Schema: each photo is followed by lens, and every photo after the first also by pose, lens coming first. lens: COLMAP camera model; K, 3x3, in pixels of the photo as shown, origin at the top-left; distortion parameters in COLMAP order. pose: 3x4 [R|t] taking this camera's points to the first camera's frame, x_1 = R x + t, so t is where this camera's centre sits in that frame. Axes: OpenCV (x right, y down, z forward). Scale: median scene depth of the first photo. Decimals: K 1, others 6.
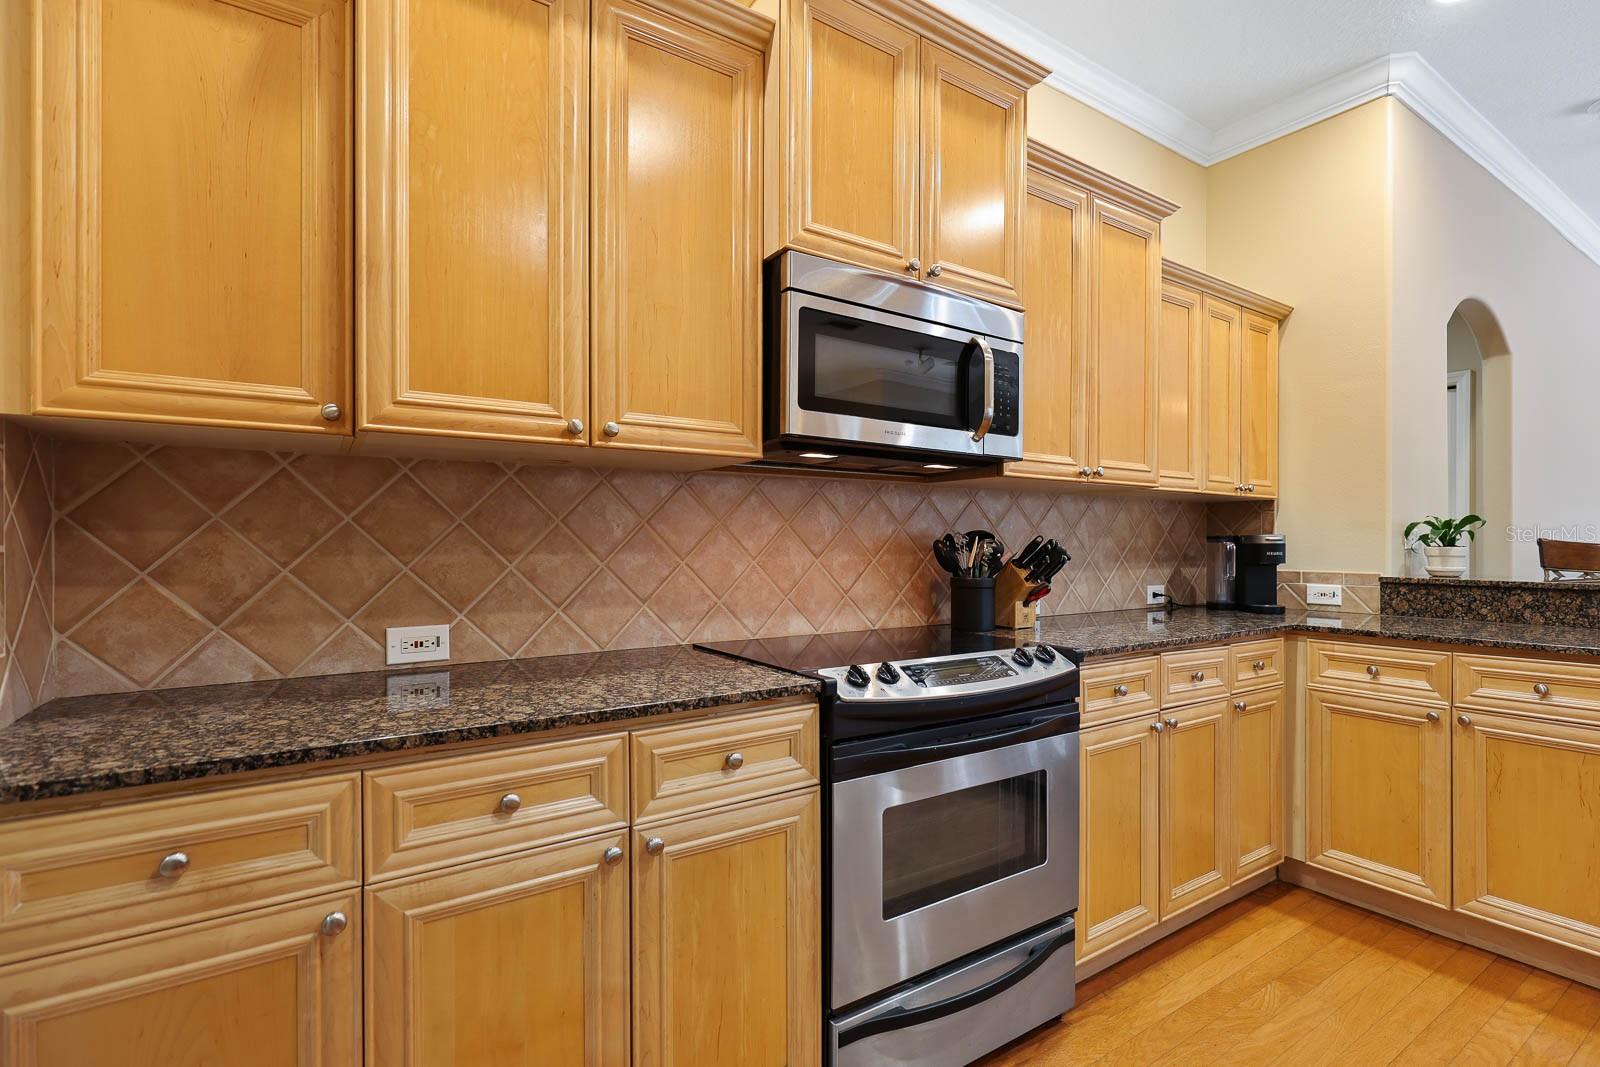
lens RADIAL K [[749.0, 0, 812.8], [0, 749.0, 542.2], [0, 0, 1]] dist [0.002272, 0.000449]
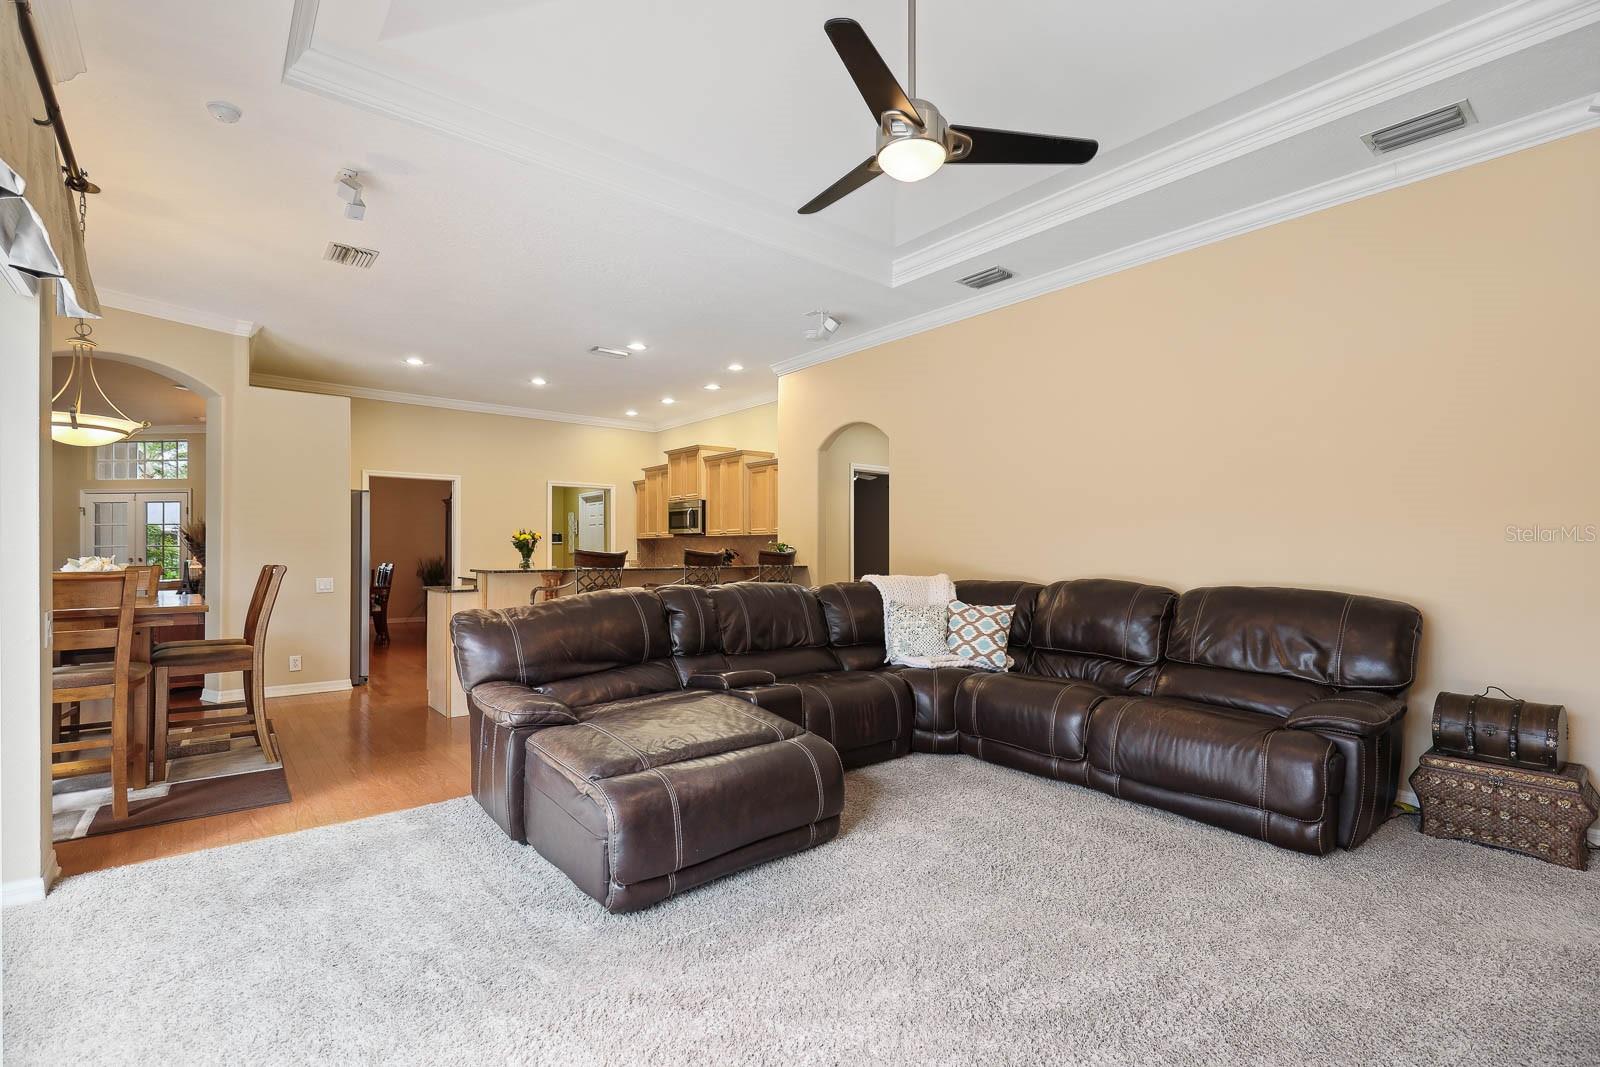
lens RADIAL K [[733.8, 0, 799.8], [0, 733.8, 541.0], [0, 0, 1]] dist [0.000545, 0.000671]
pose [[0.091957, -0.013879, -0.995666, 4.605433], [0.001643, 0.999904, -0.013786, -0.002952], [0.995762, -0.000368, 0.091971, 1.186184]]
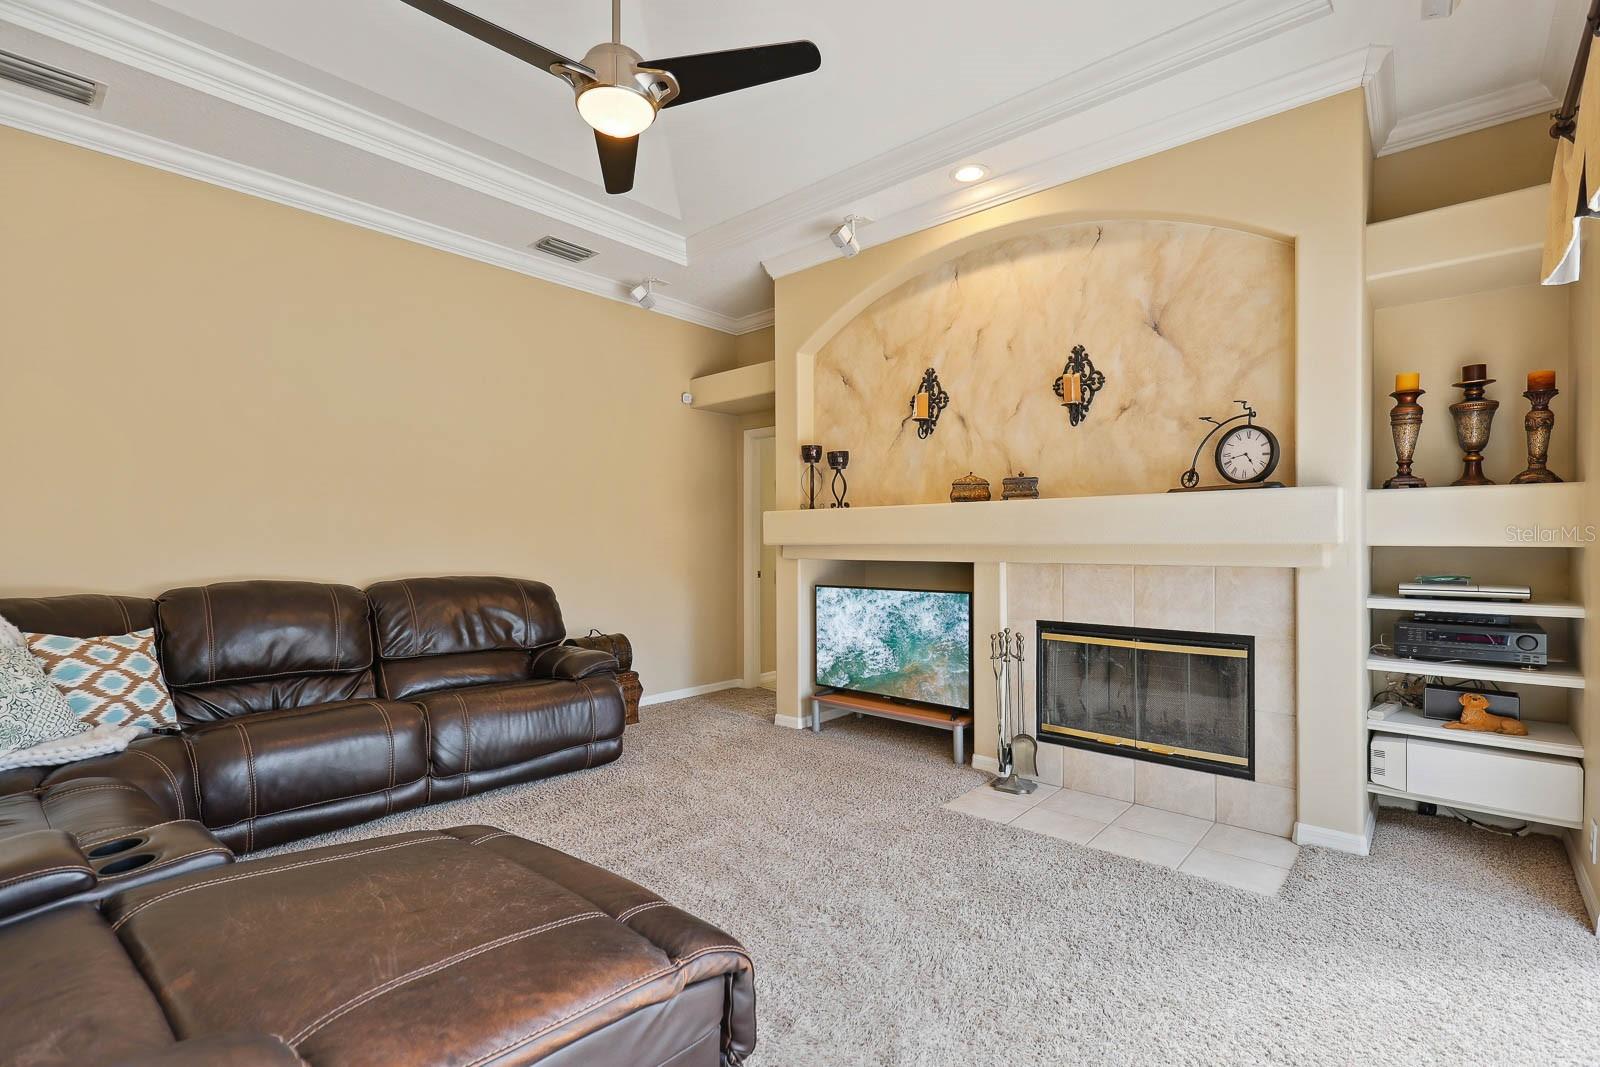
lens RADIAL K [[733.8, 0, 804.0], [0, 733.8, 539.2], [0, 0, 1]] dist [0.000545, 0.000671]
pose [[0.966633, -0.006745, 0.256075, 3.339016], [0.007583, 0.999969, -0.002283, -0.003024], [-0.256052, 0.004149, 0.966654, 0.307322]]
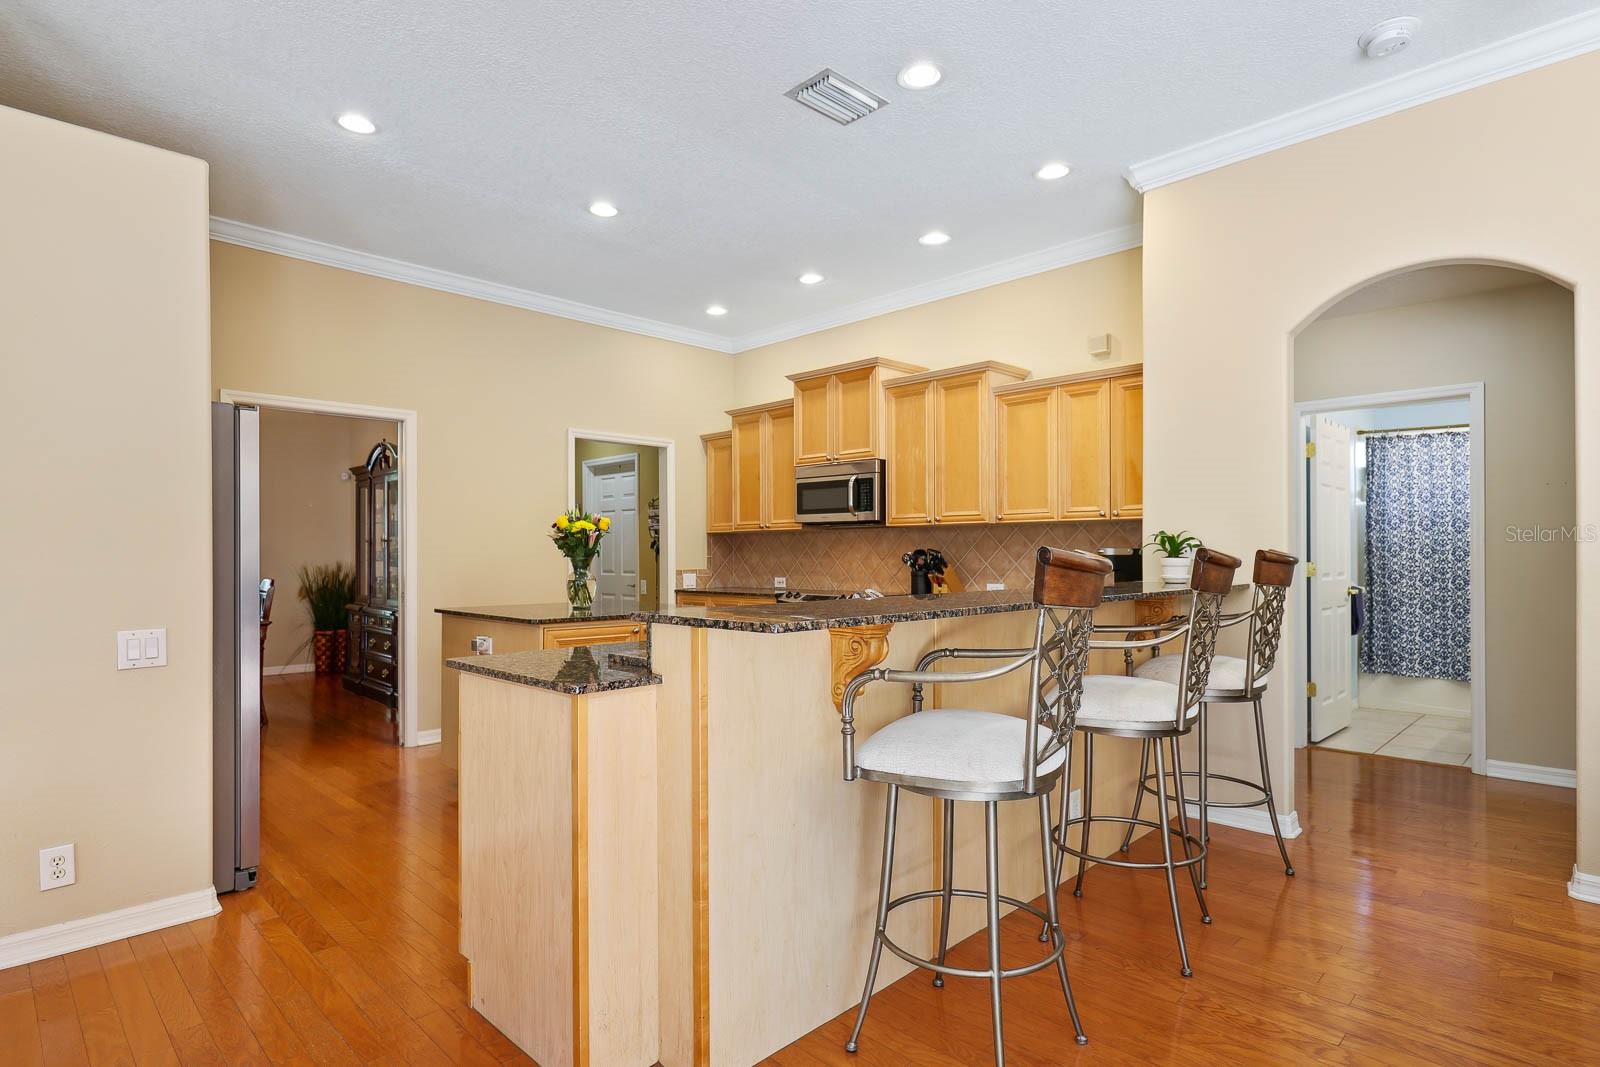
lens RADIAL K [[814.8, 0, 792.2], [0, 814.8, 555.4], [0, 0, 1]] dist [-0.006180, 0.004339]
pose [[0.184703, 0.002112, -0.982792, 2.787636], [0.004303, 0.999986, 0.002958, -0.006610], [0.982785, -0.004775, 0.184691, 0.249920]]
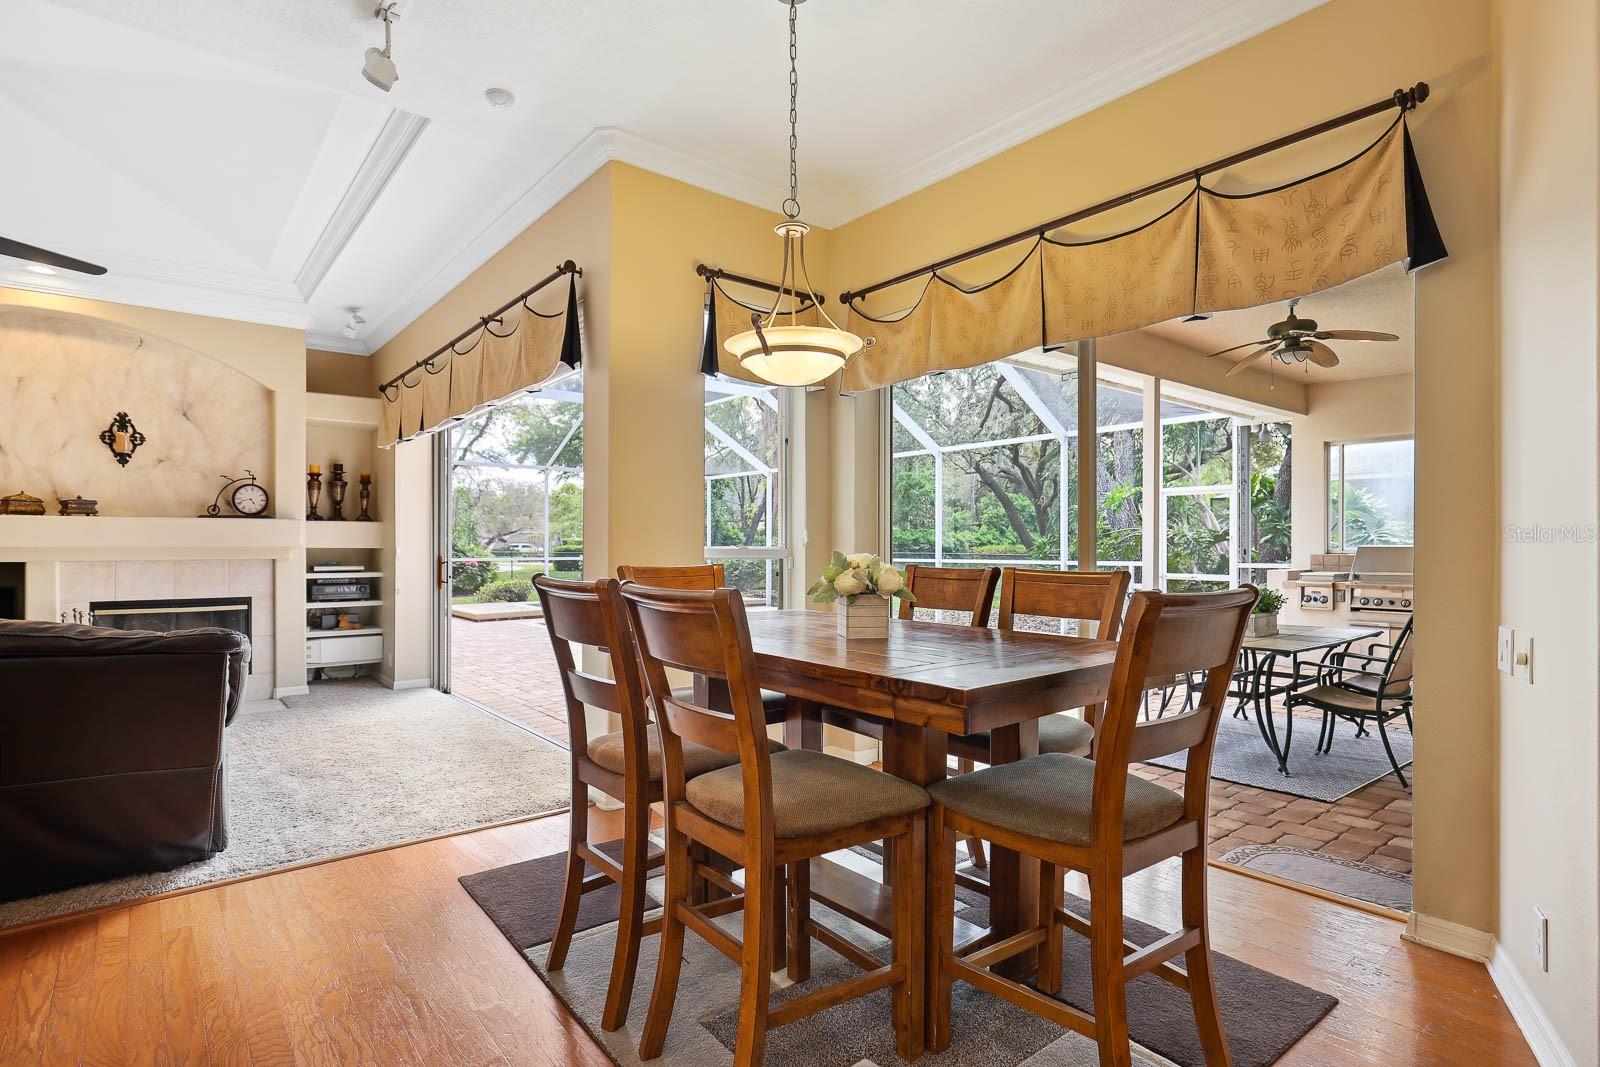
lens RADIAL K [[814.8, 0, 804.9], [0, 814.8, 547.1], [0, 0, 1]] dist [-0.006180, 0.004339]
pose [[-0.091368, -0.003392, 0.995811, 1.325909], [0.002598, 0.999990, 0.003645, 0.003347], [-0.995814, 0.002920, -0.091358, -0.297177]]
